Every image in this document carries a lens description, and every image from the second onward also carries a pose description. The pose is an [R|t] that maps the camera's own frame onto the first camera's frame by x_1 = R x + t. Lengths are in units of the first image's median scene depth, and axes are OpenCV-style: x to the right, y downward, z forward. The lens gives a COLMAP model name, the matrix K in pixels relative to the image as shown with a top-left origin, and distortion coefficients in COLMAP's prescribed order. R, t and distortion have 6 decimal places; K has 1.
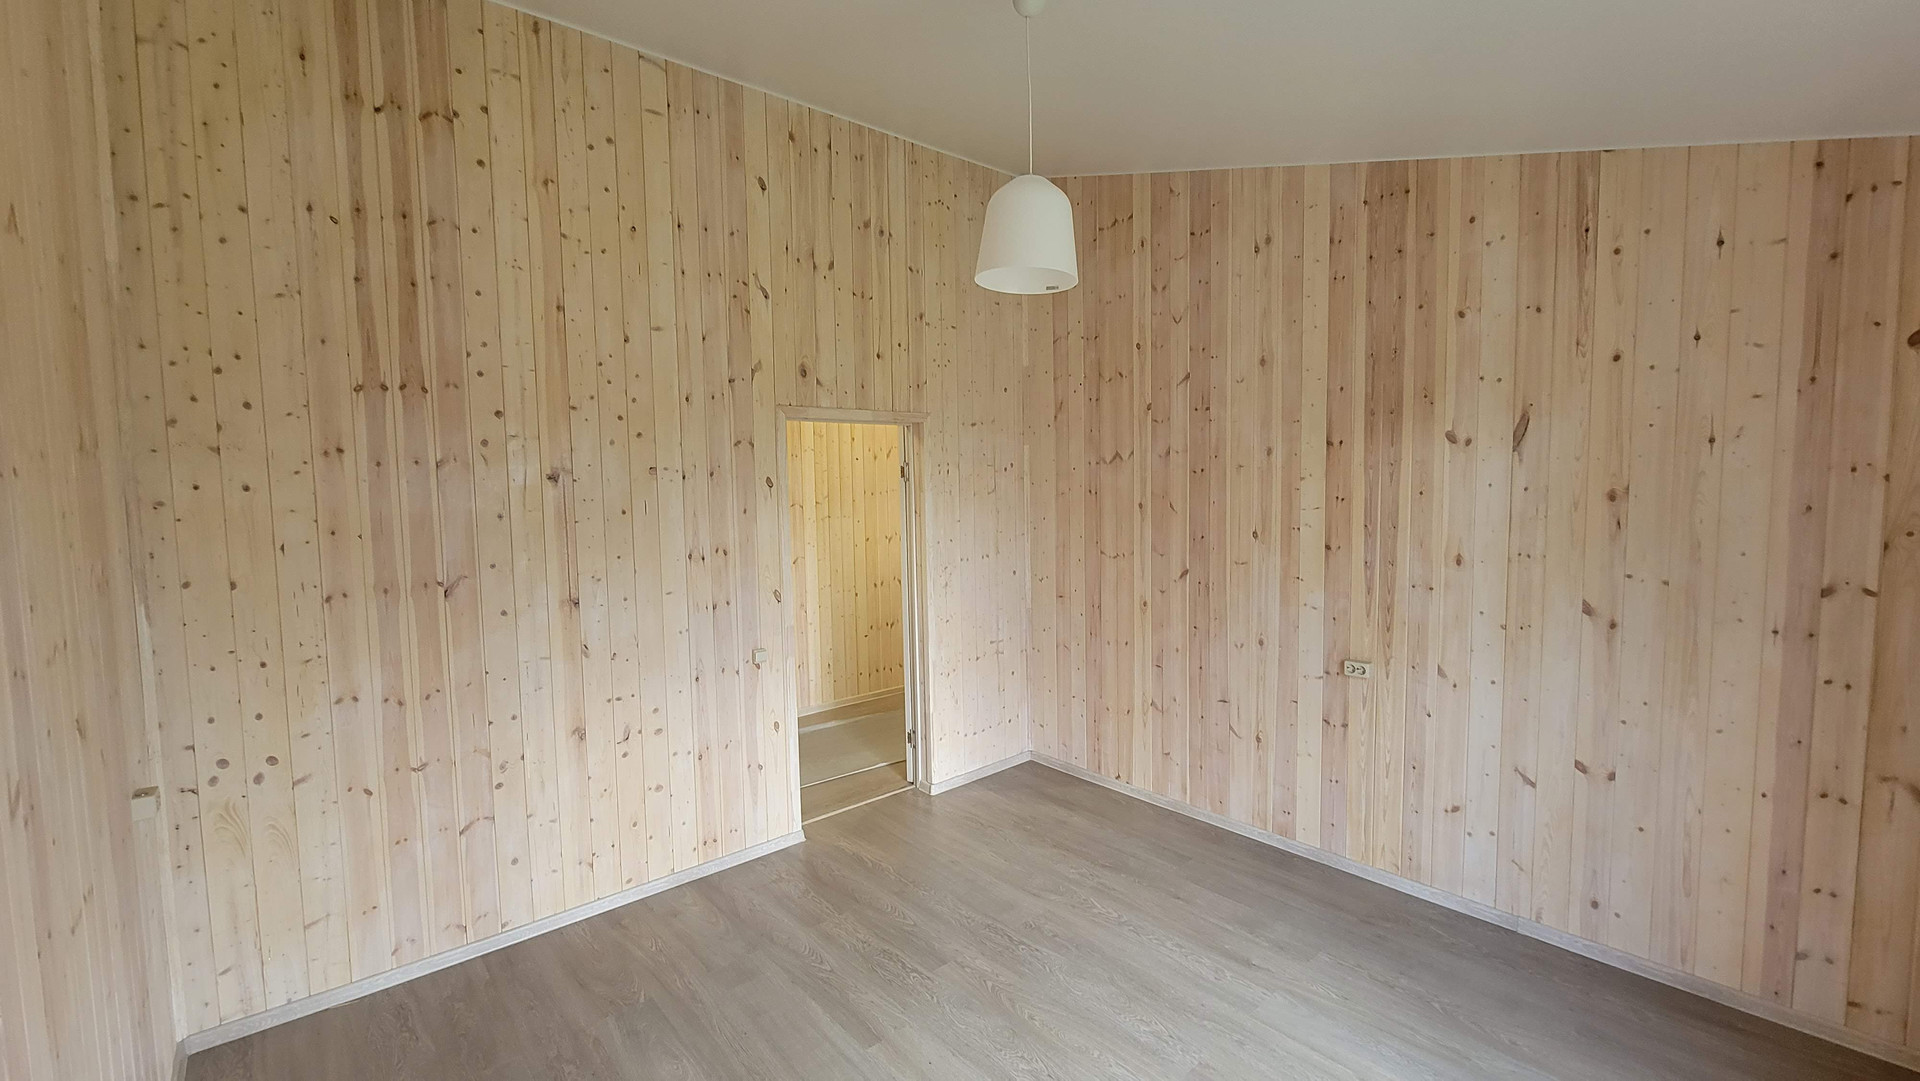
lens RADIAL K [[777.1, 0, 952.7], [0, 777.1, 537.6], [0, 0, 1]] dist [-0.006864, 0.002572]
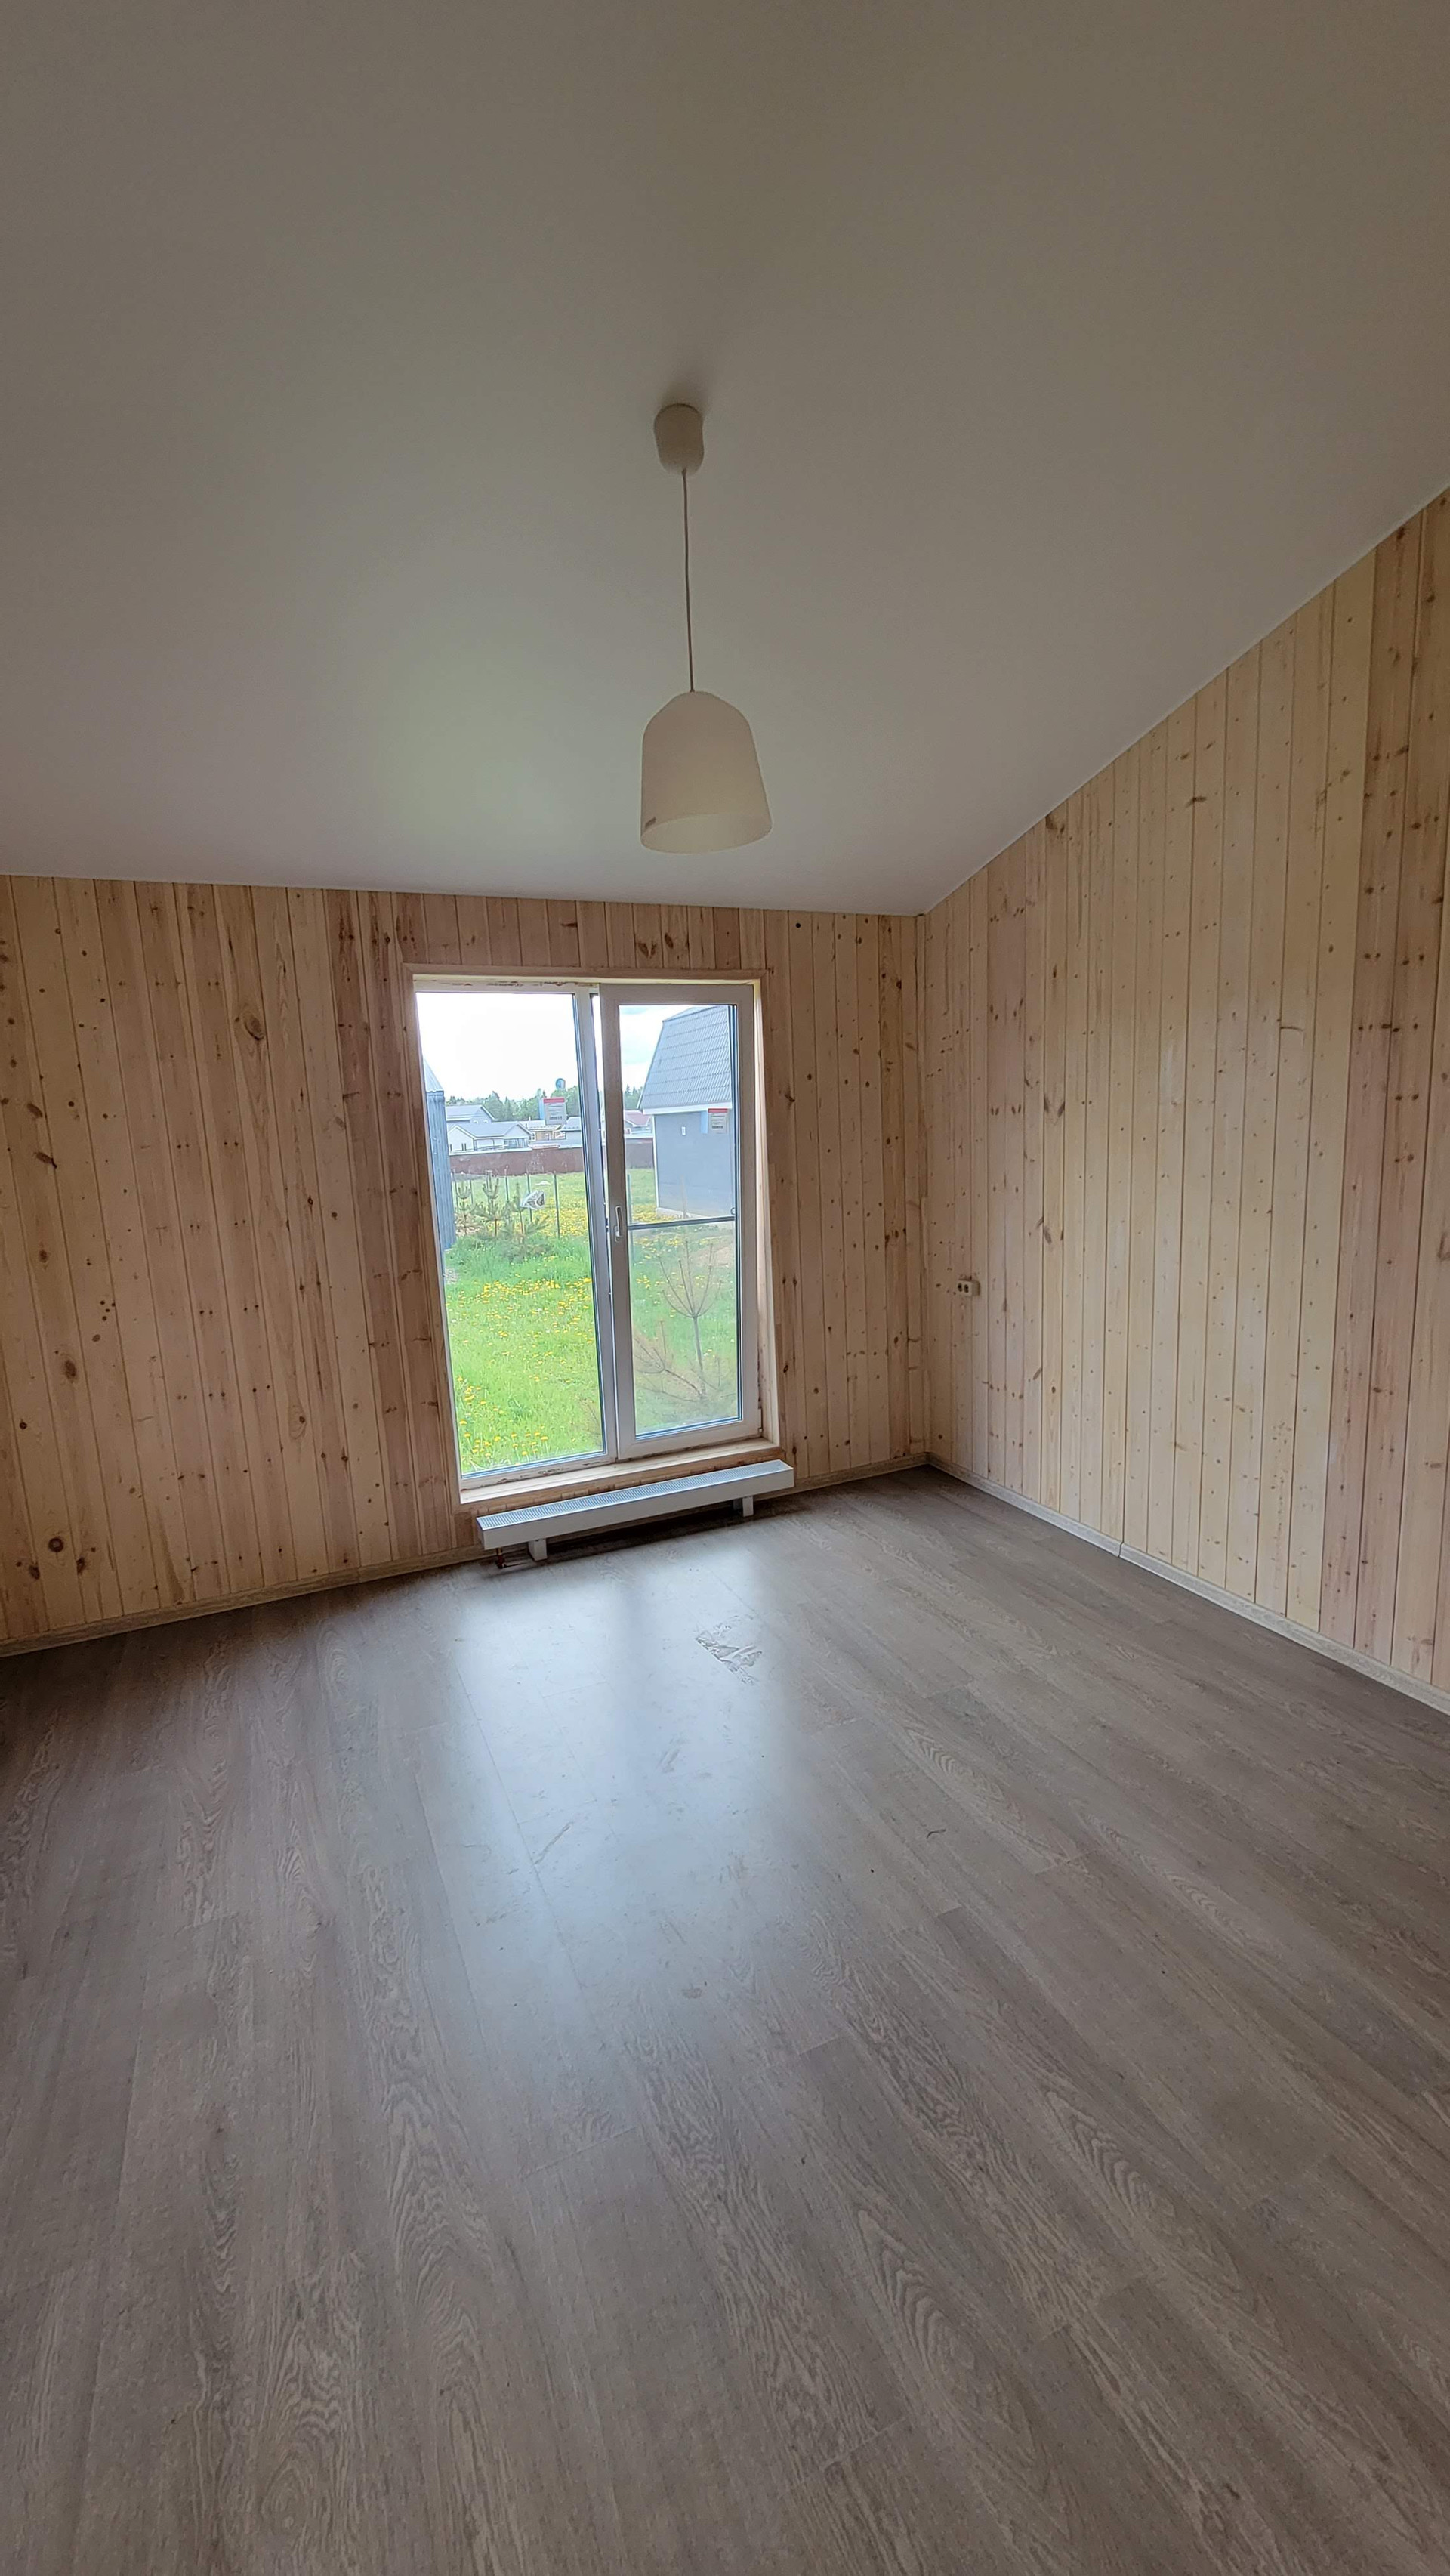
lens RADIAL K [[1042.4, 0, 731.6], [0, 1042.4, 1297.3], [0, 0, 1]] dist [-0.006864, 0.002572]
pose [[-0.960625, 0.020441, 0.277094, -0.110022], [0.086370, 0.969851, 0.227881, -0.057864], [-0.264082, 0.242841, -0.933429, 1.071223]]
